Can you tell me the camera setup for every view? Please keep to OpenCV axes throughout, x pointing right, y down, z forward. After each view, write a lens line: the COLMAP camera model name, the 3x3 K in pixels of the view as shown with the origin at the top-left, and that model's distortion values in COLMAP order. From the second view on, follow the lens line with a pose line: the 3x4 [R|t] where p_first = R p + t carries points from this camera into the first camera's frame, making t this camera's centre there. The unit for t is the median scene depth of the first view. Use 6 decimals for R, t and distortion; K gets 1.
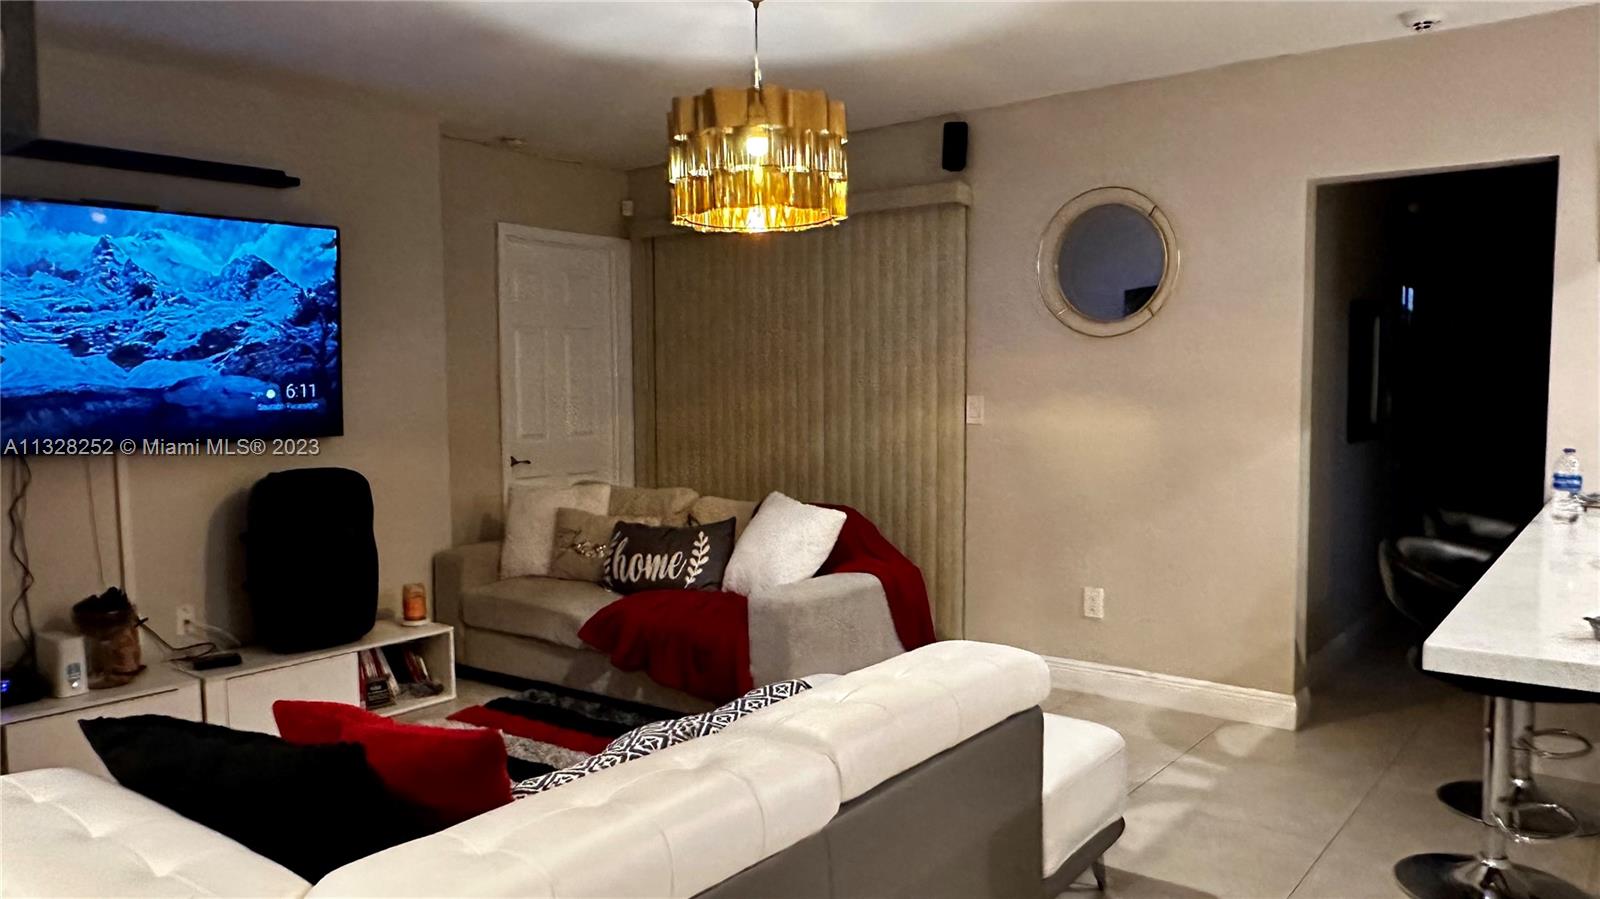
lens RADIAL K [[1134.6, 0, 809.4], [0, 1134.6, 446.4], [0, 0, 1]] dist [-0.002453, -0.002607]
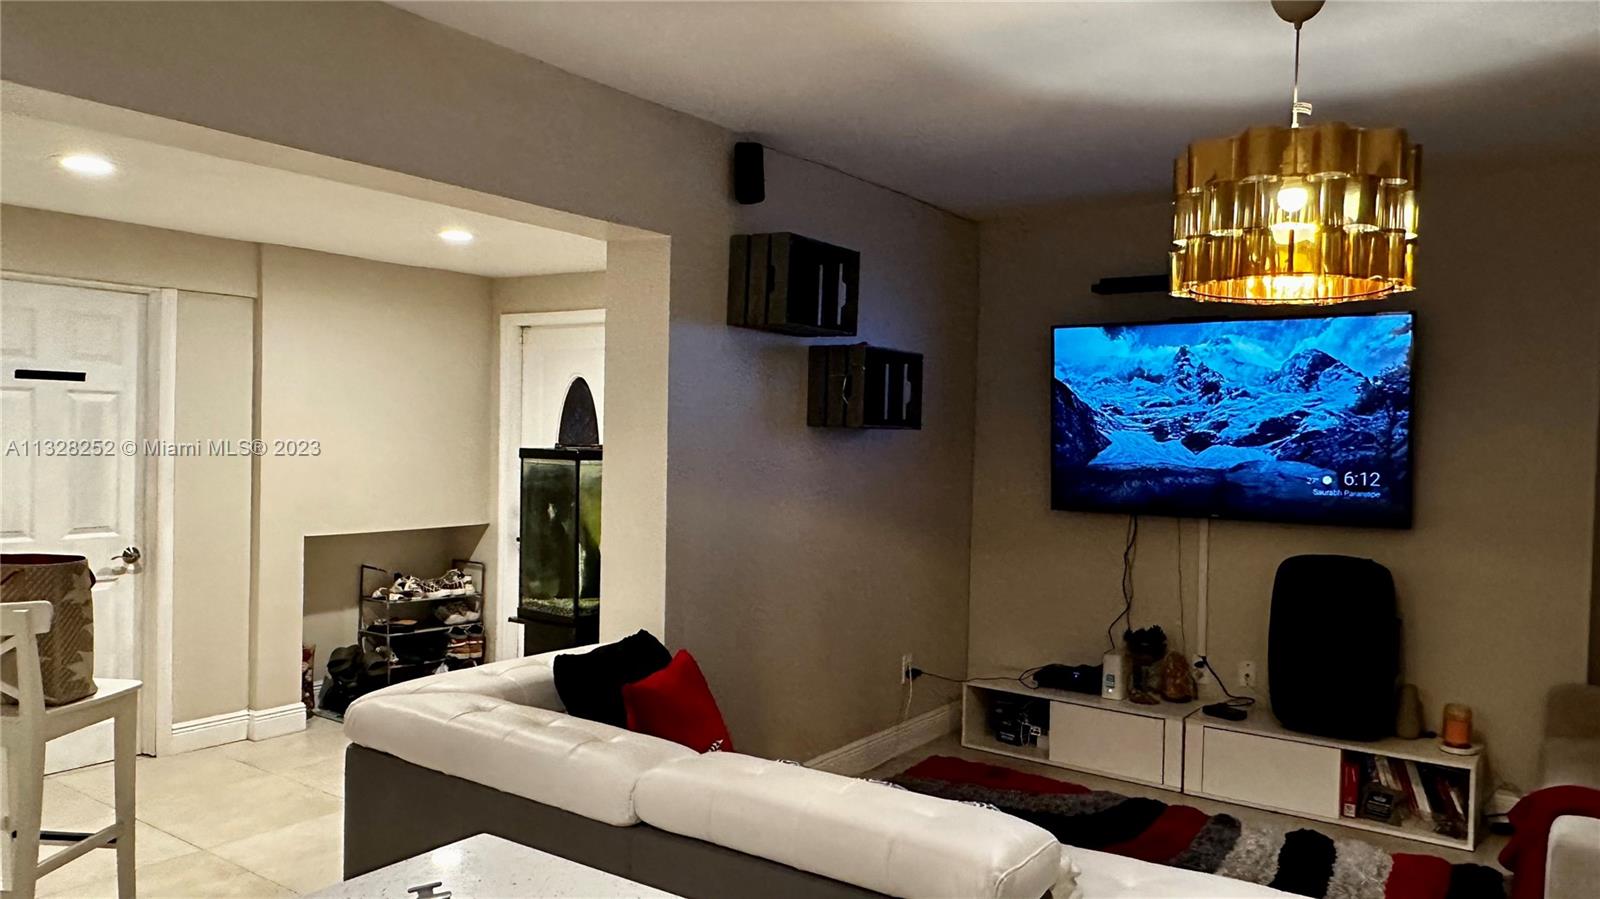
lens RADIAL K [[1134.6, 0, 807.6], [0, 1134.6, 455.1], [0, 0, 1]] dist [-0.002453, -0.002607]
pose [[0.037280, 0.023640, -0.999025, 0.570715], [-0.092001, 0.995555, 0.020124, -0.048482], [0.995061, 0.091161, 0.039289, 0.506610]]
